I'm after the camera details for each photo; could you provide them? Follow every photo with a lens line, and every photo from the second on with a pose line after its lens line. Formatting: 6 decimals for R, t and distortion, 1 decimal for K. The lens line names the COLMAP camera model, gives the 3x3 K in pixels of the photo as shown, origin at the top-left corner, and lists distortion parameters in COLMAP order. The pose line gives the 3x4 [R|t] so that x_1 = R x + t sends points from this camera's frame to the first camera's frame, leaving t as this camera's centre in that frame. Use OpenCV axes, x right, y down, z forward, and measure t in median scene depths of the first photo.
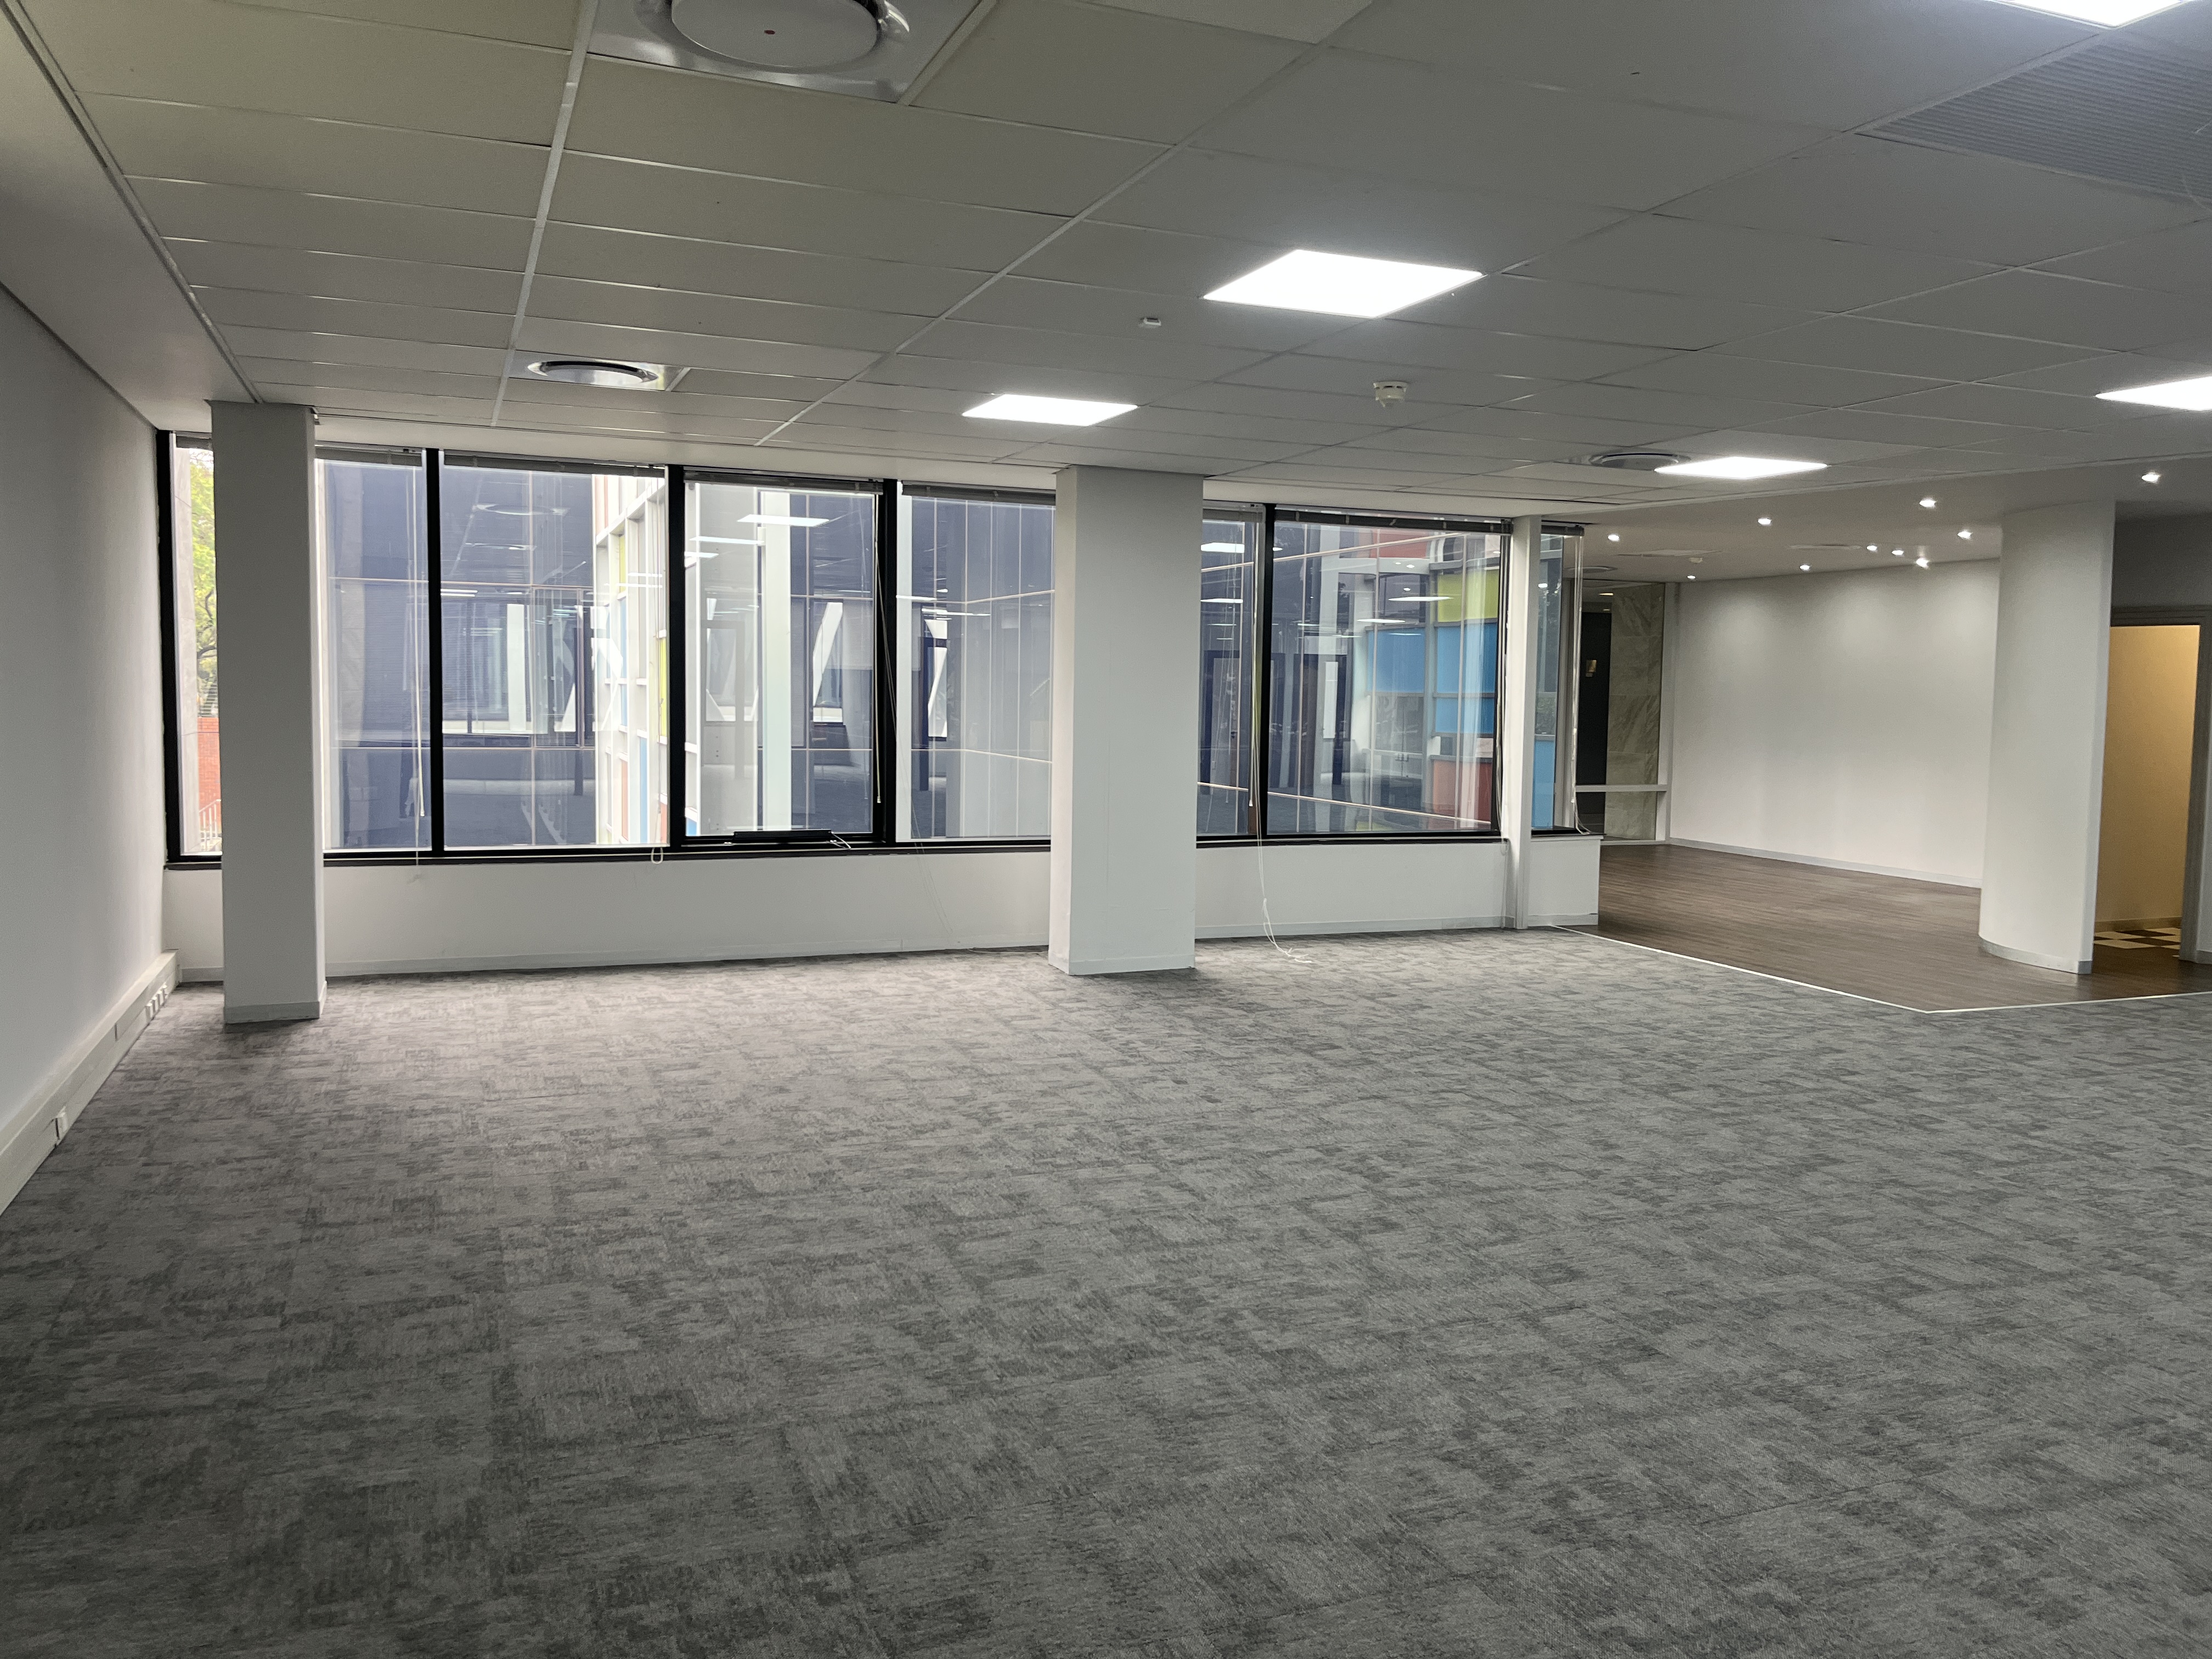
lens RADIAL K [[1668.8, 0, 1092.6], [0, 1668.8, 815.6], [0, 0, 1]] dist [0.067819, -0.100629]
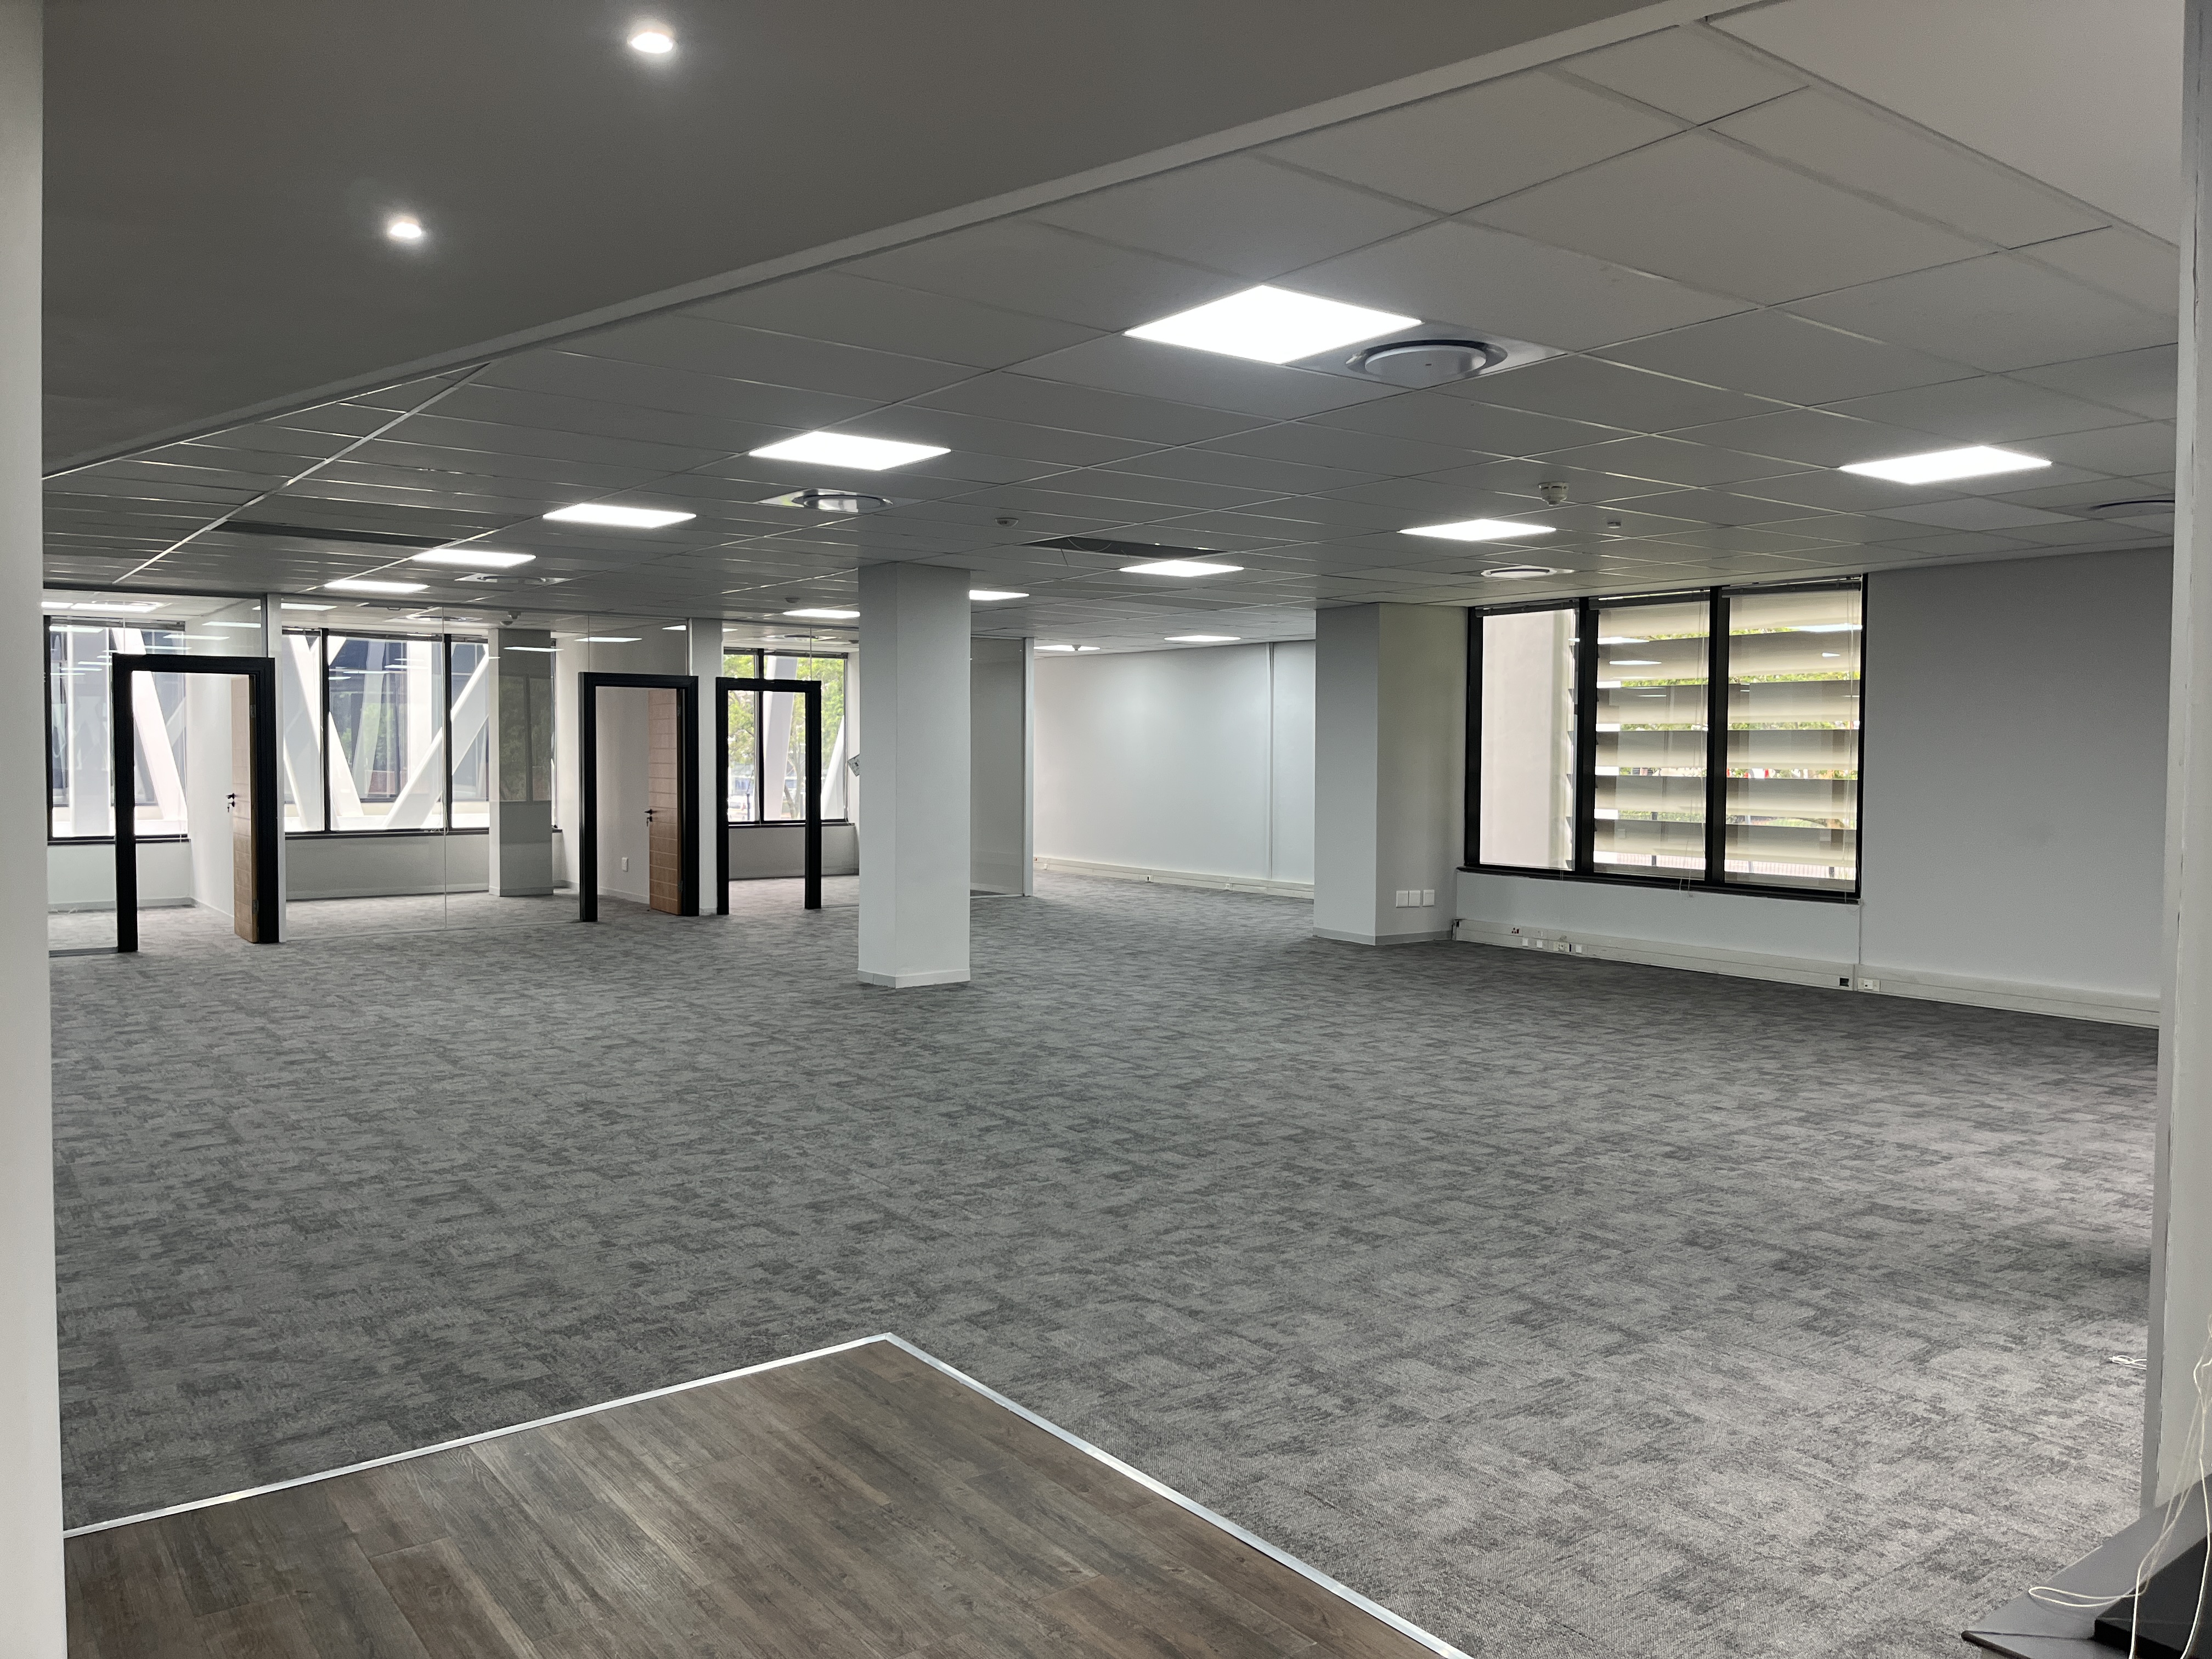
lens RADIAL K [[1668.7, 0, 1109.7], [0, 1668.7, 807.4], [0, 0, 1]] dist [0.064669, -0.074637]
pose [[-0.963785, -0.013049, -0.266362, 0.932548], [-0.042050, 0.993743, 0.103470, -0.170122], [0.263345, 0.110923, -0.958303, 2.454646]]
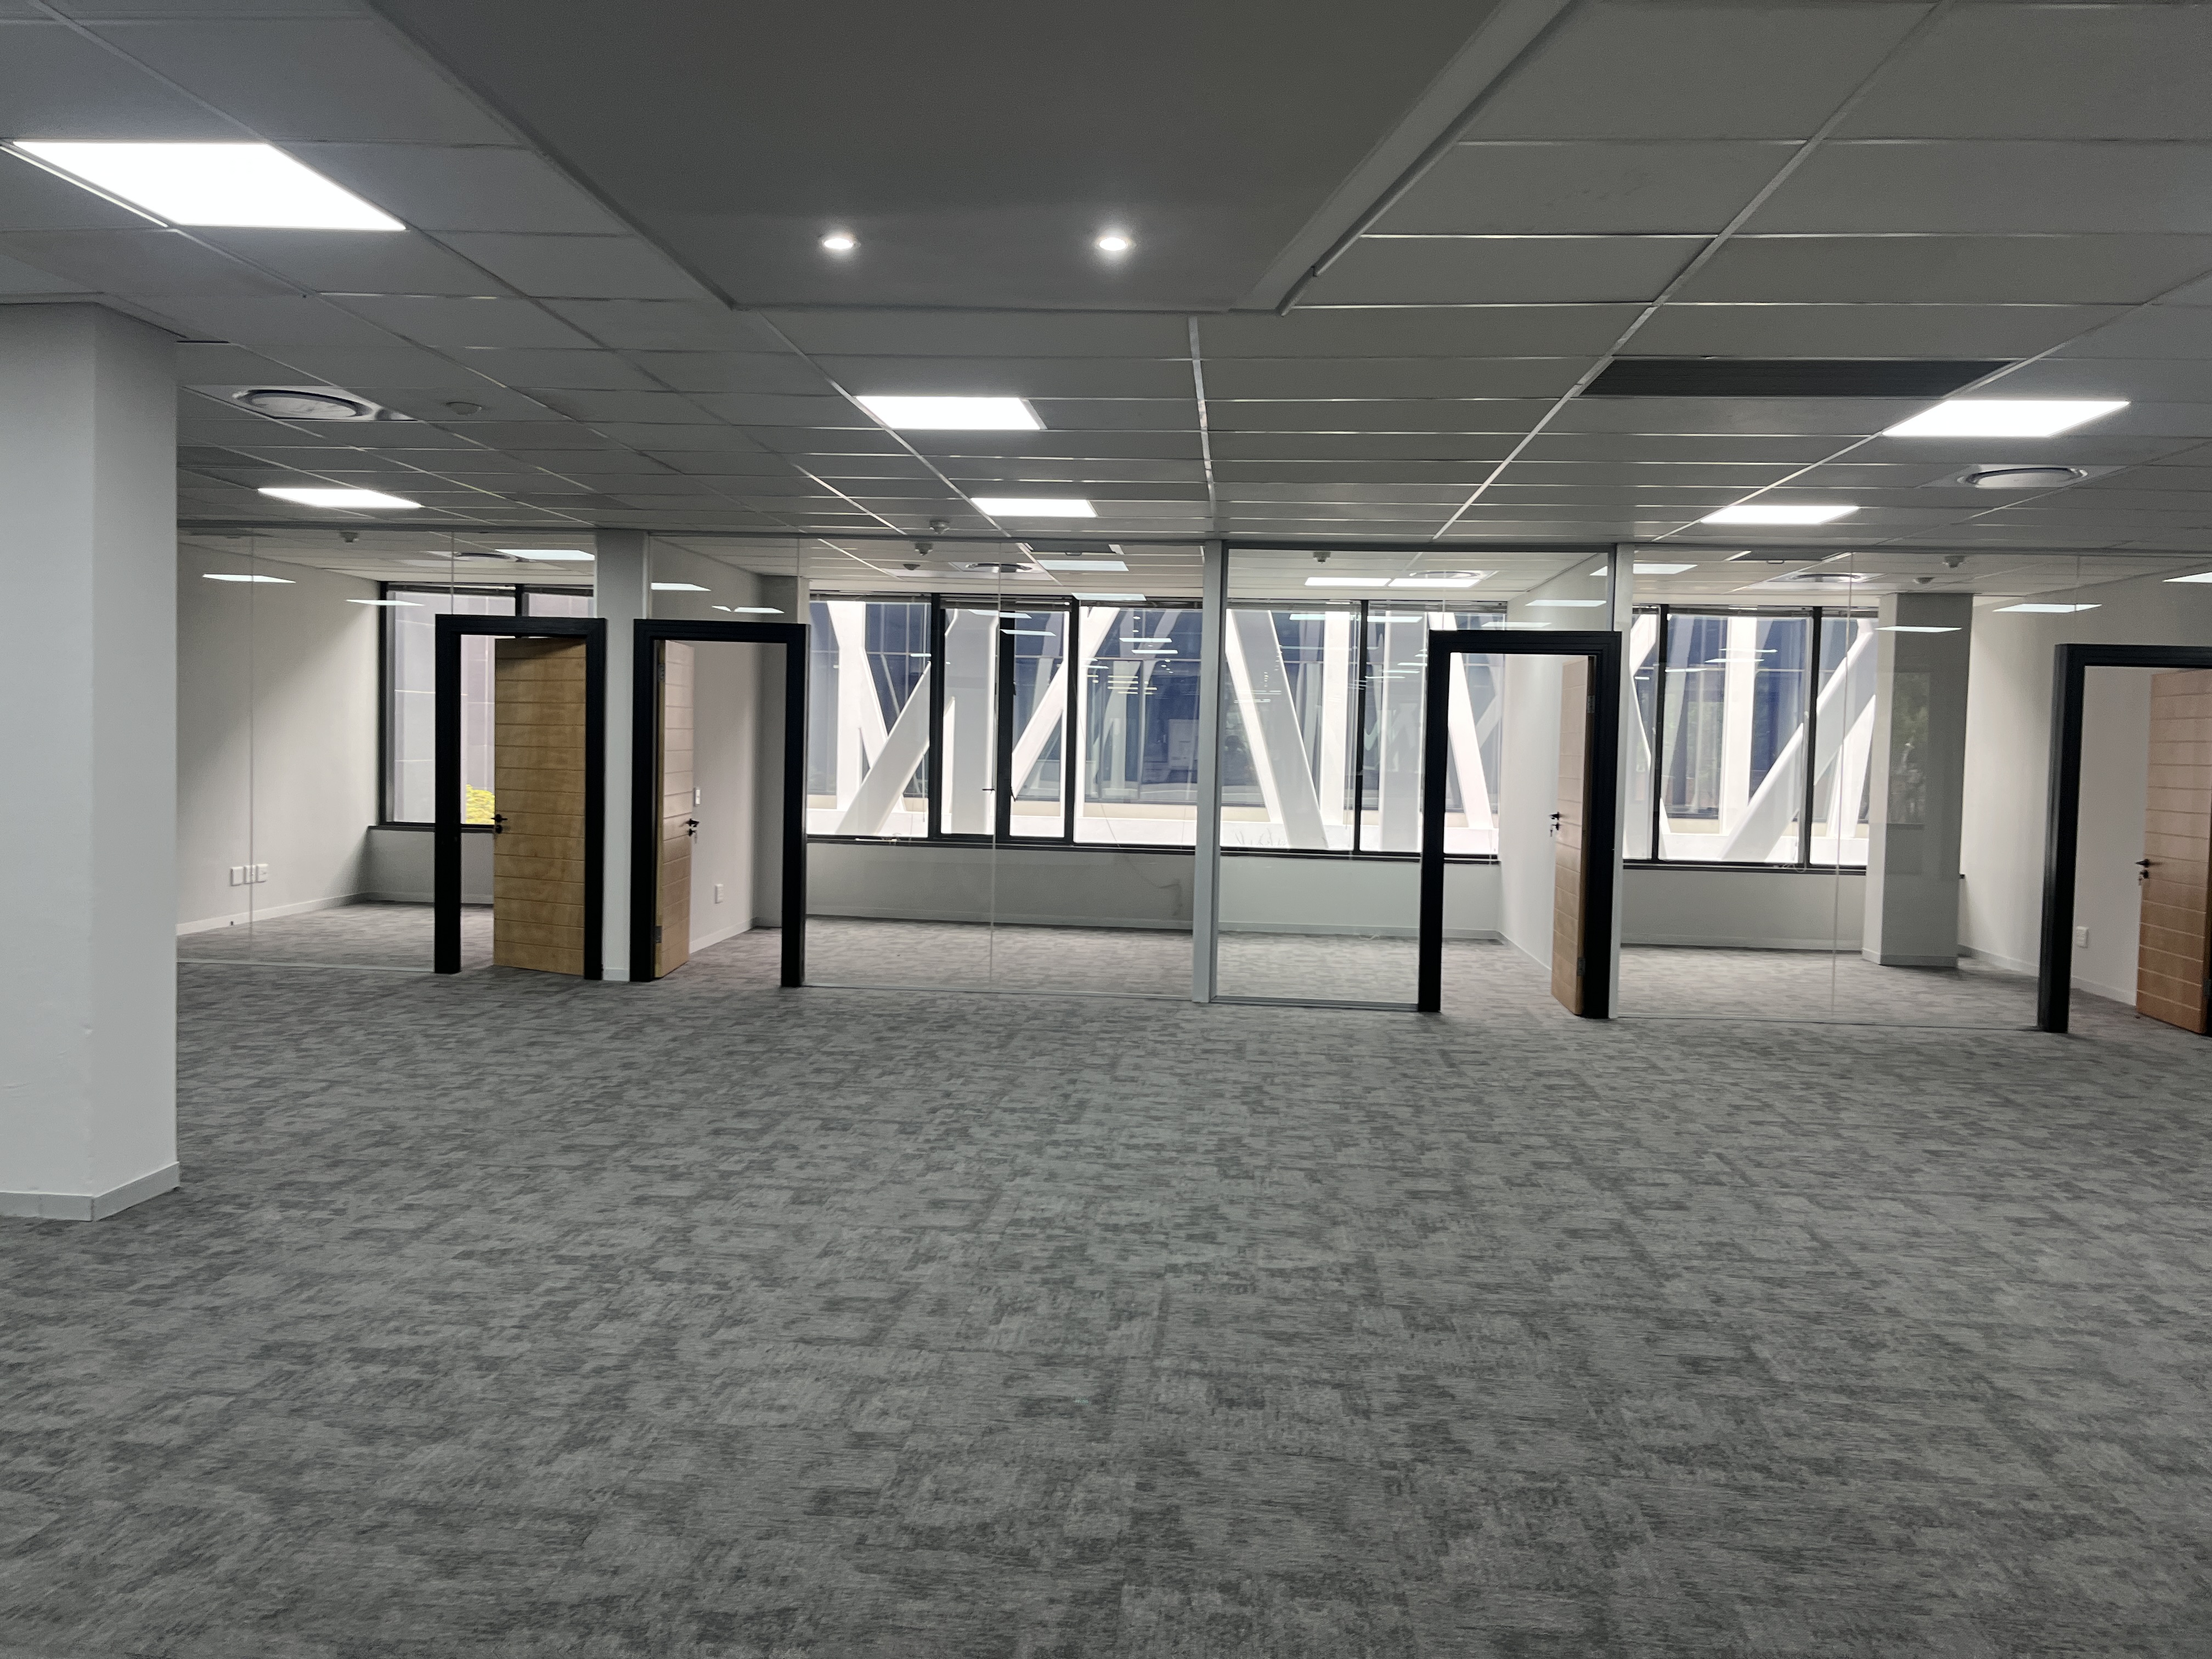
lens RADIAL K [[1668.7, 0, 1109.7], [0, 1668.7, 807.4], [0, 0, 1]] dist [0.064669, -0.074637]
pose [[-0.899108, -0.055443, 0.434202, 1.161084], [-0.005505, 0.993300, 0.115433, -0.096641], [-0.437693, 0.101397, -0.893389, 1.591955]]
